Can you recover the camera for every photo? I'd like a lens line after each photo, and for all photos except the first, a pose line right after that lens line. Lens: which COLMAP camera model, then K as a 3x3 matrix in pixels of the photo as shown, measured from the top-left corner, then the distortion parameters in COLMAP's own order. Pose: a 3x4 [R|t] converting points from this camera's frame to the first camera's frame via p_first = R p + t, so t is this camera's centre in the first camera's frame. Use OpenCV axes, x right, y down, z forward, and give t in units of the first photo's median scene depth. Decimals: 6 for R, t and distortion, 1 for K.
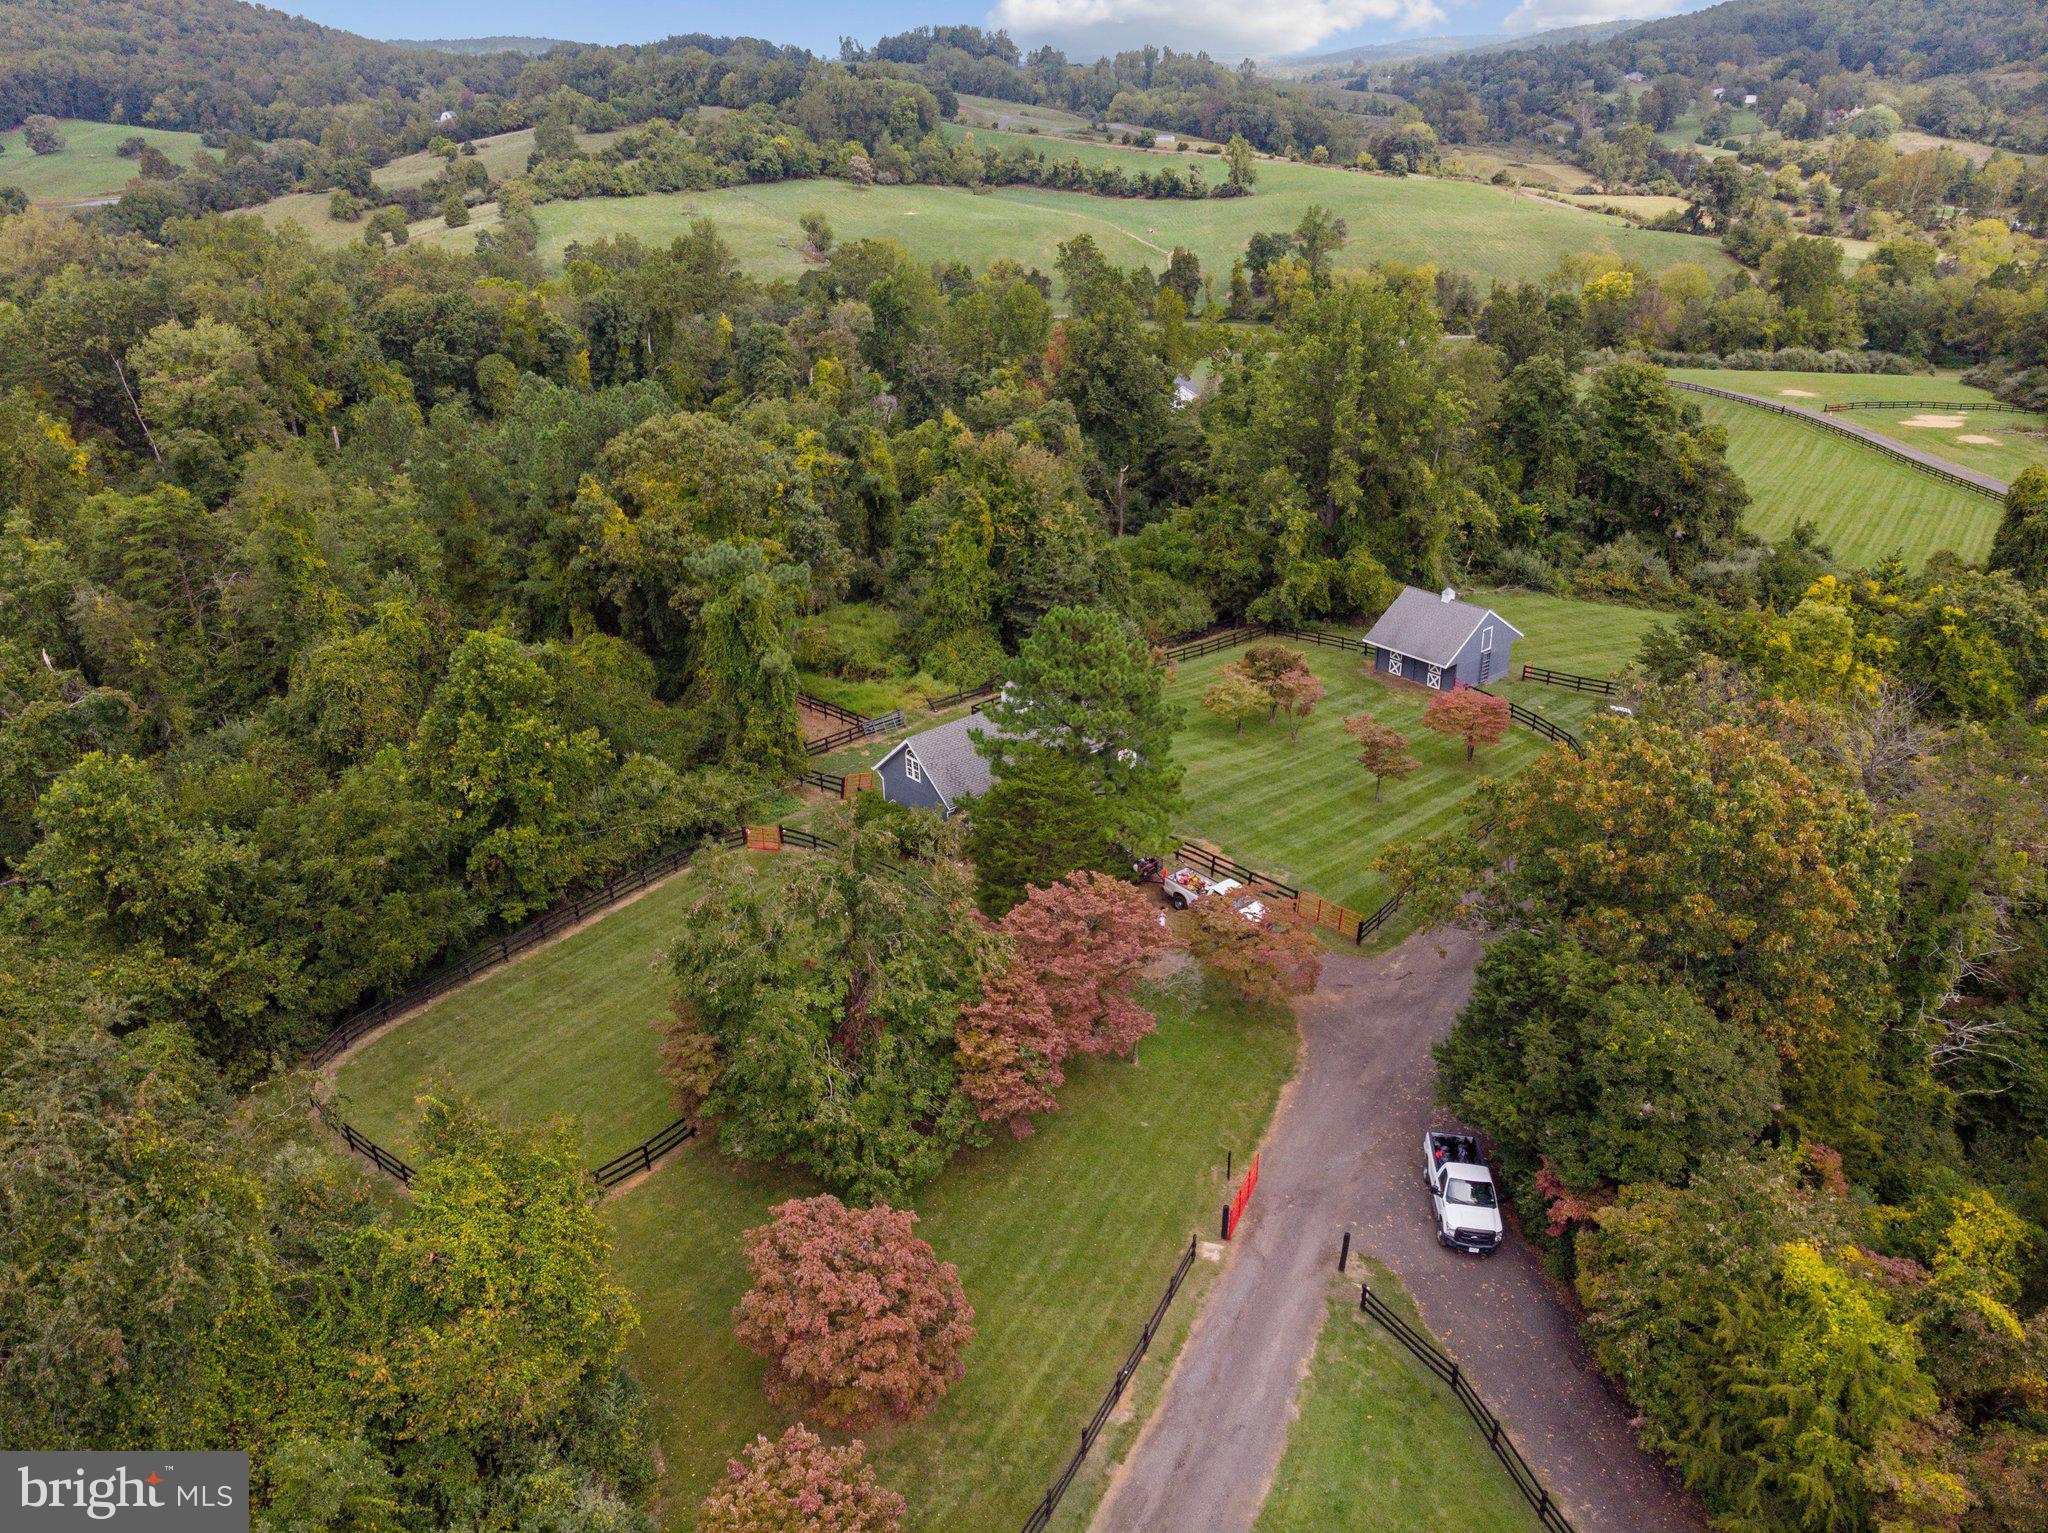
lens RADIAL K [[1513.5, 0, 1028.6], [0, 1513.5, 779.3], [0, 0, 1]] dist [0.002872, -0.003344]
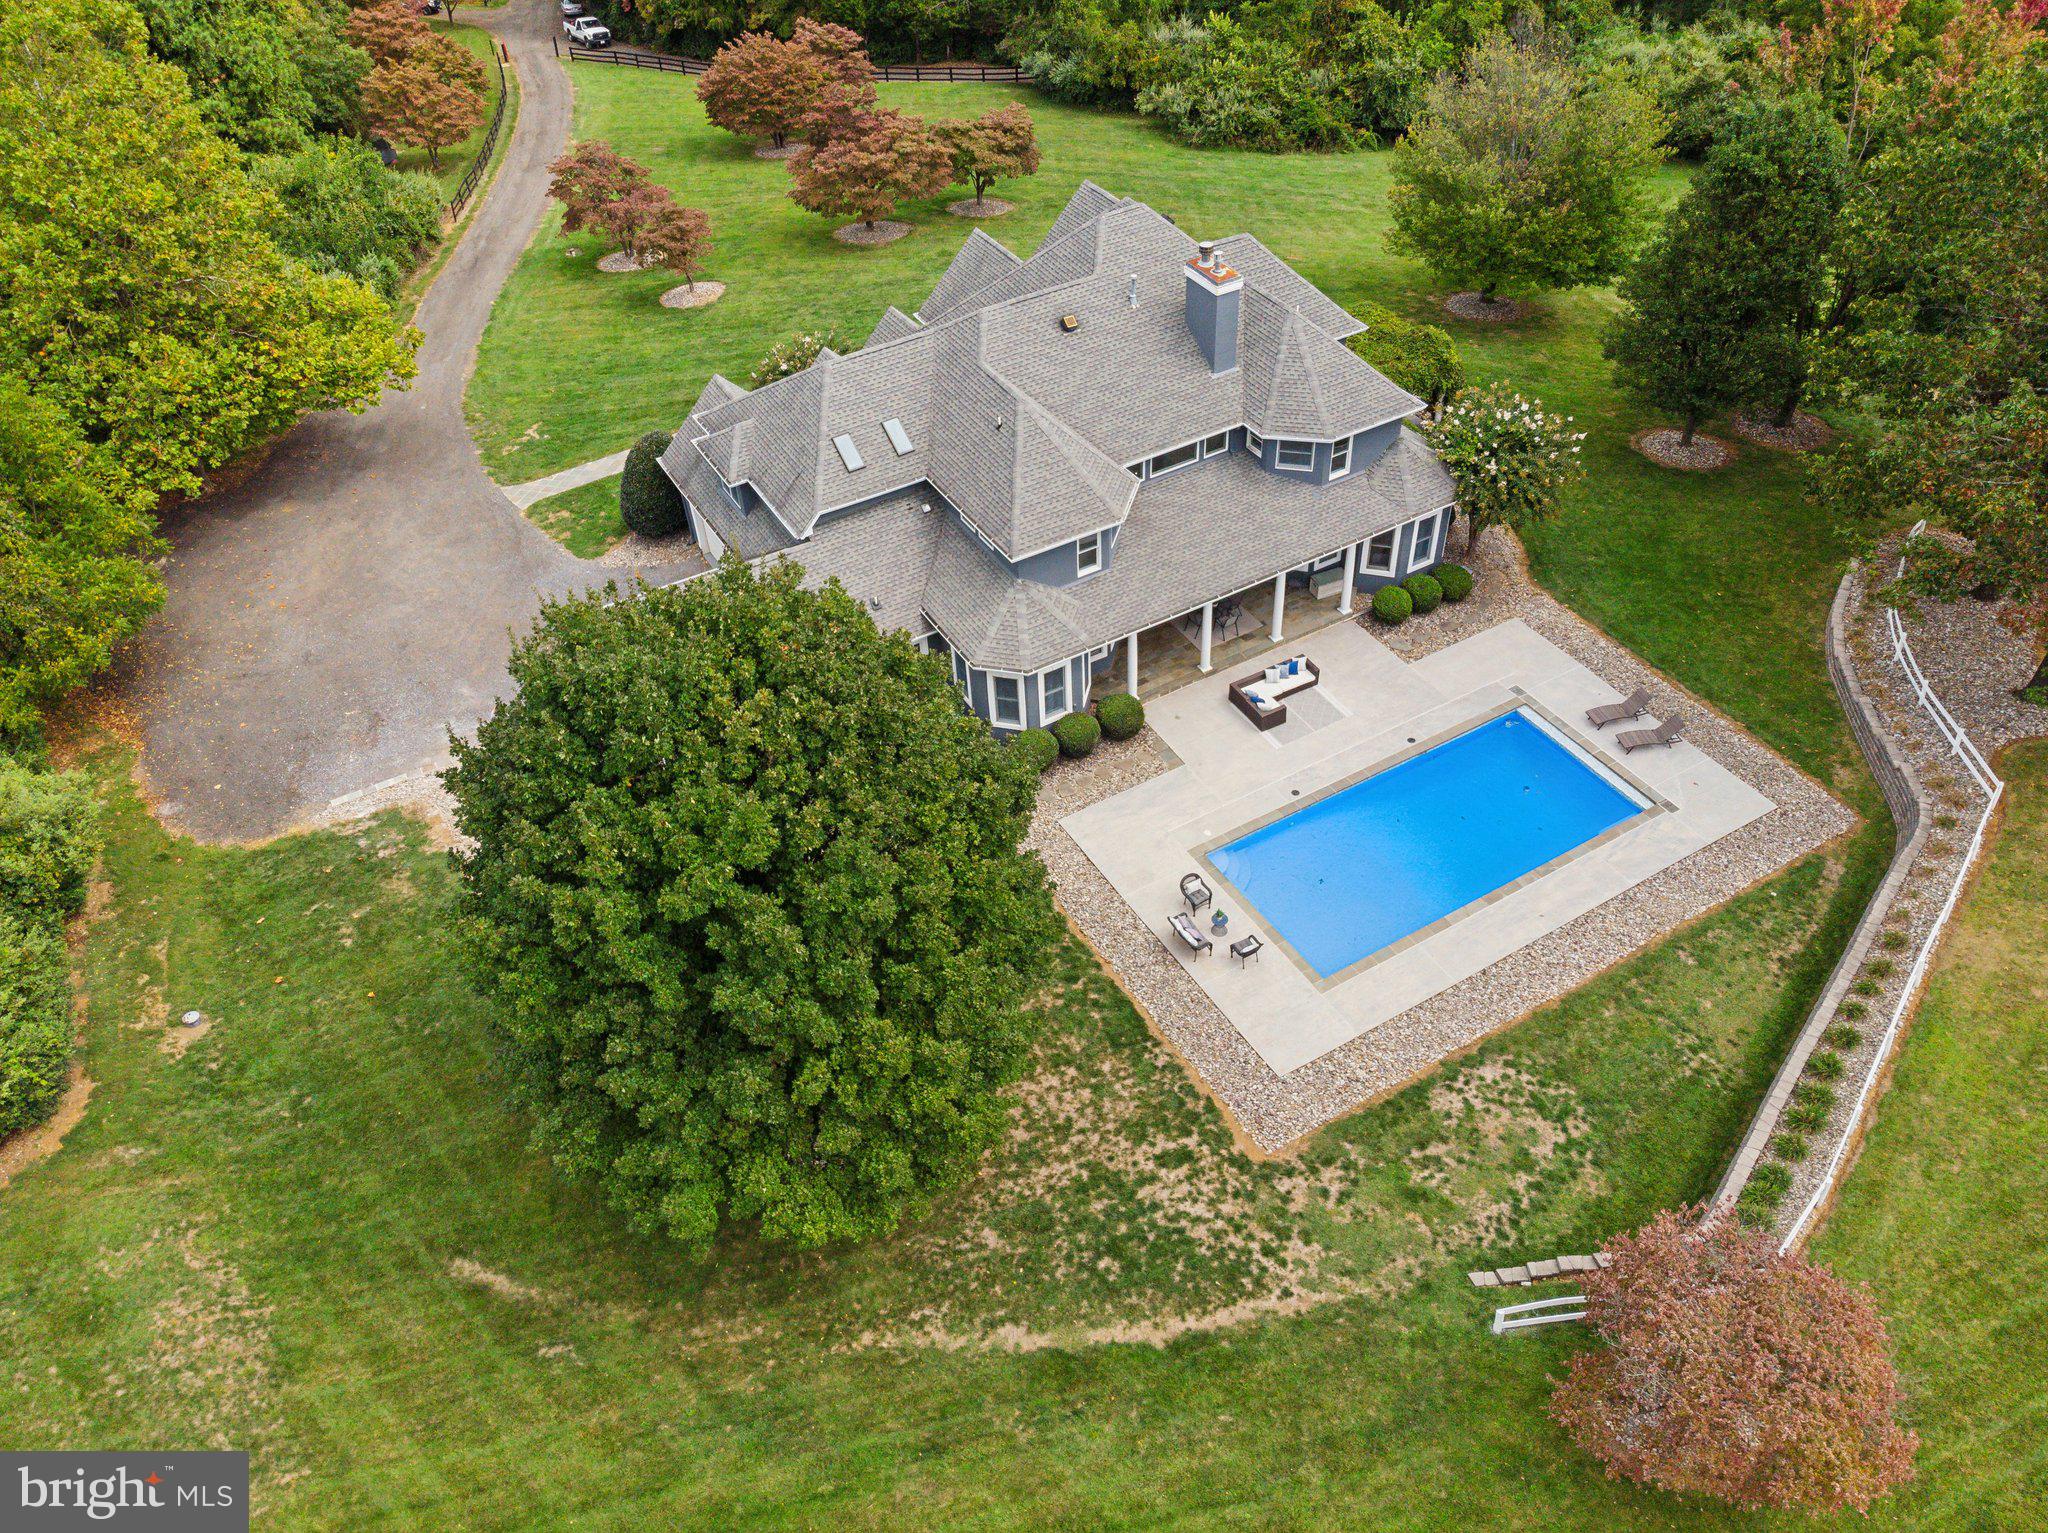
lens RADIAL K [[1513.5, 0, 1017.7], [0, 1513.5, 772.8], [0, 0, 1]] dist [0.002872, -0.003344]
pose [[0.739016, -0.462532, 0.489816, -0.110009], [0.311774, 0.879333, 0.359959, 0.079853], [-0.597204, -0.113303, 0.794047, -0.168959]]
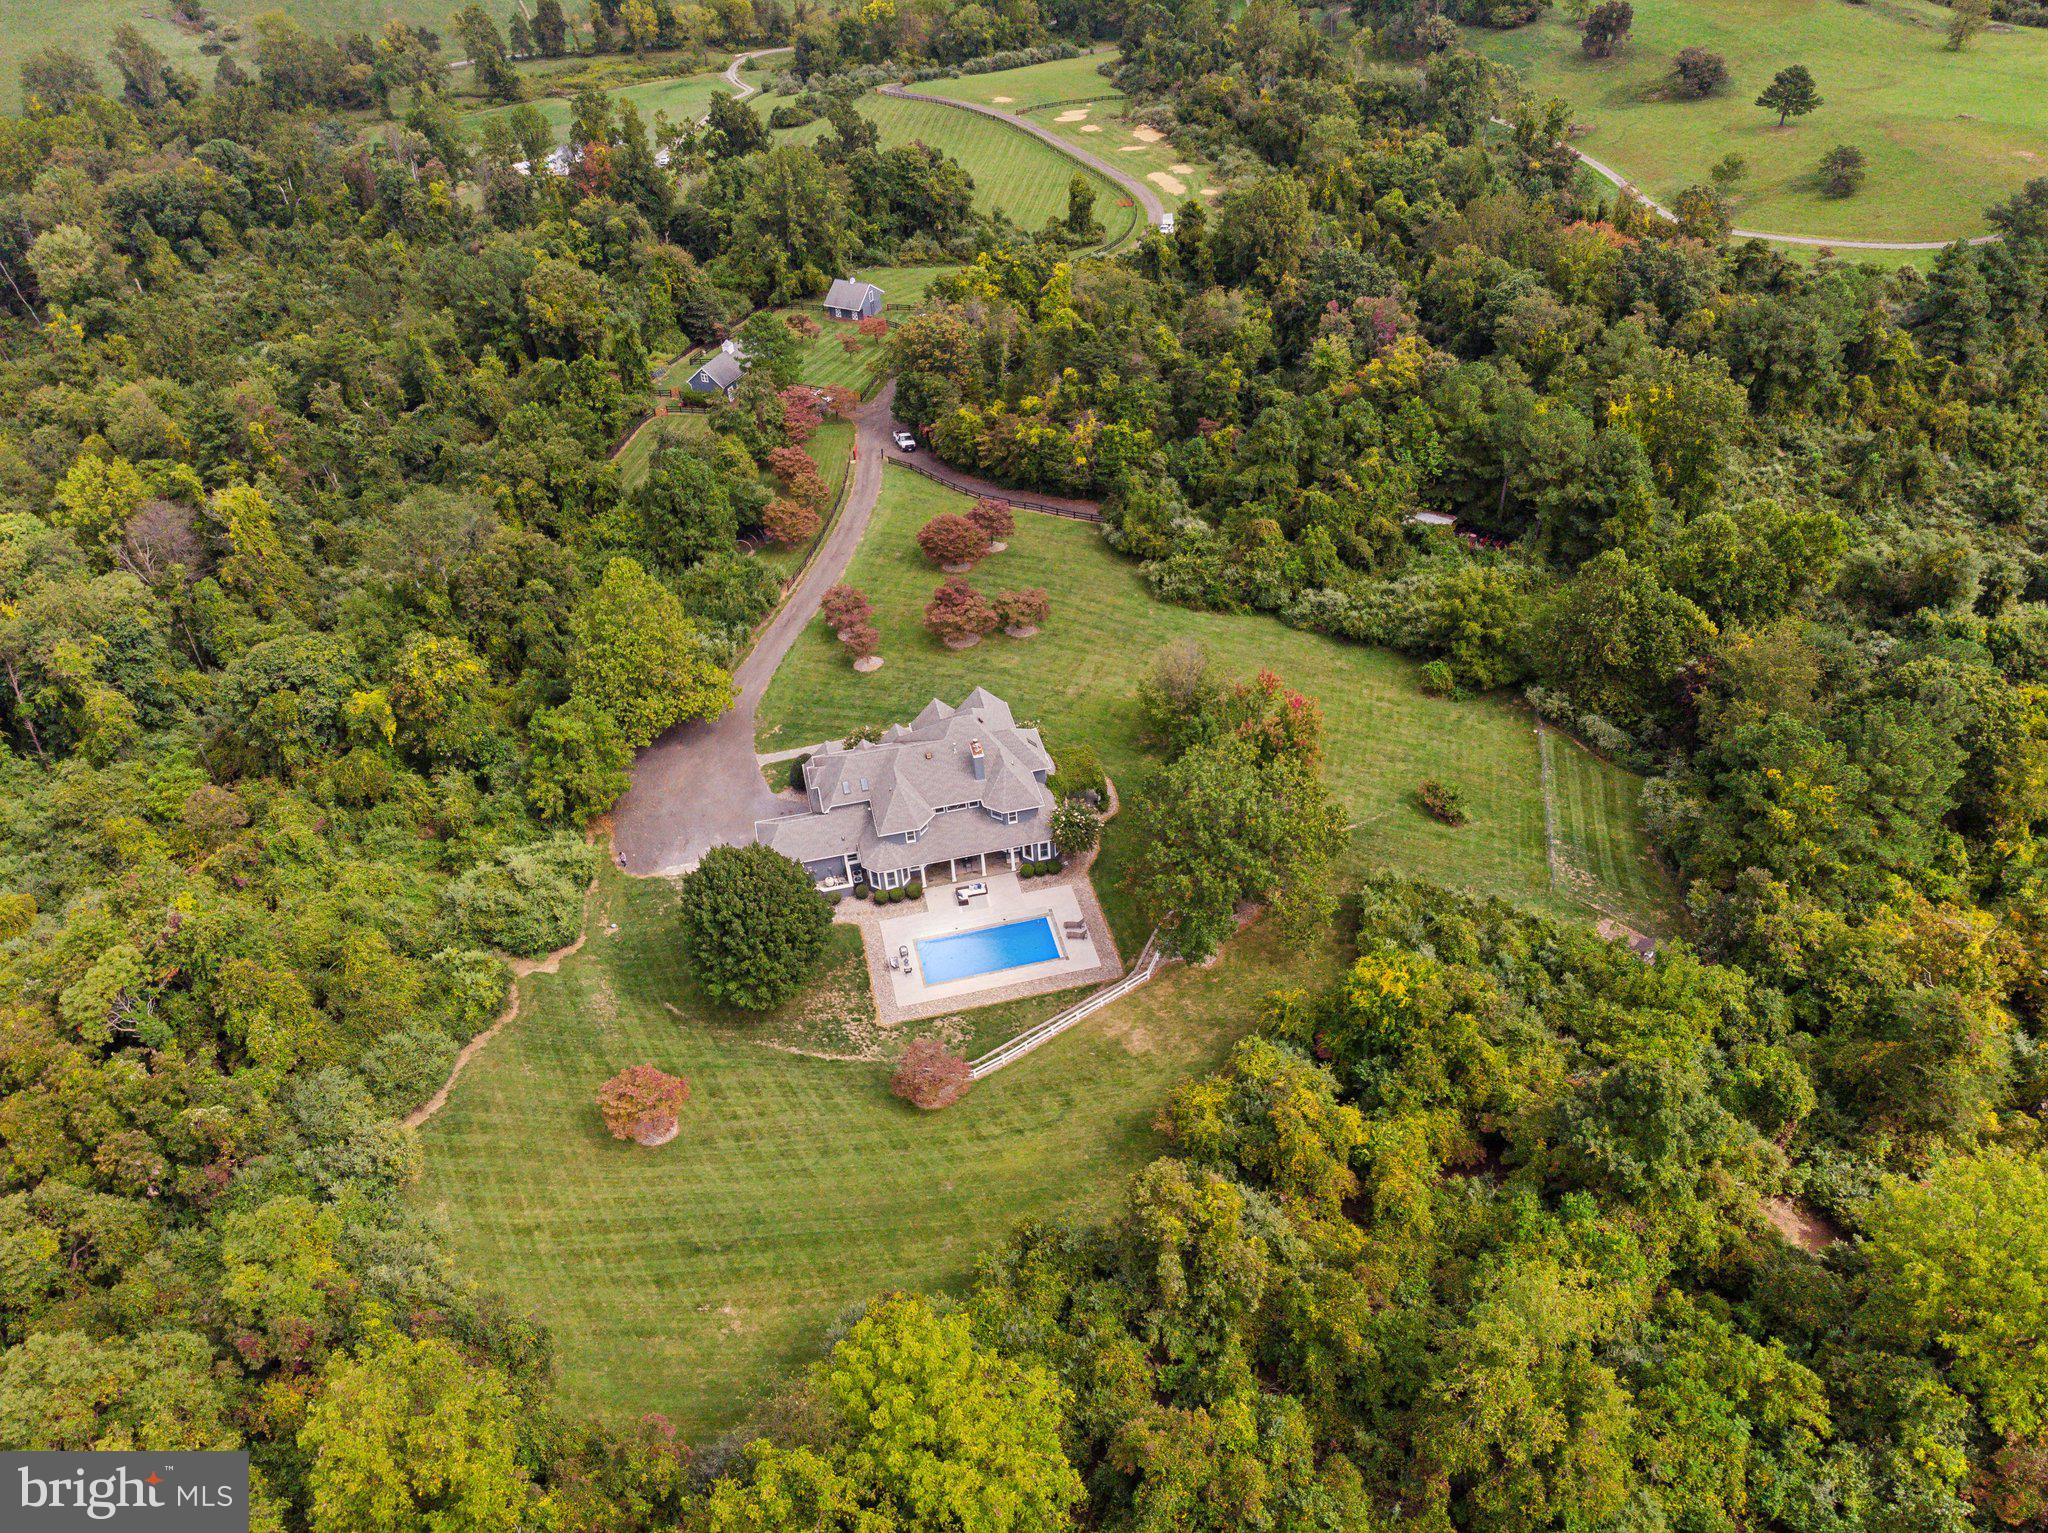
lens RADIAL K [[1513.5, 0, 1034.7], [0, 1513.5, 755.0], [0, 0, 1]] dist [0.002872, -0.003344]
pose [[0.901174, -0.276188, 0.334076, -0.124831], [0.203089, 0.949924, 0.237486, 0.022181], [-0.382937, -0.146169, 0.912137, -0.374128]]
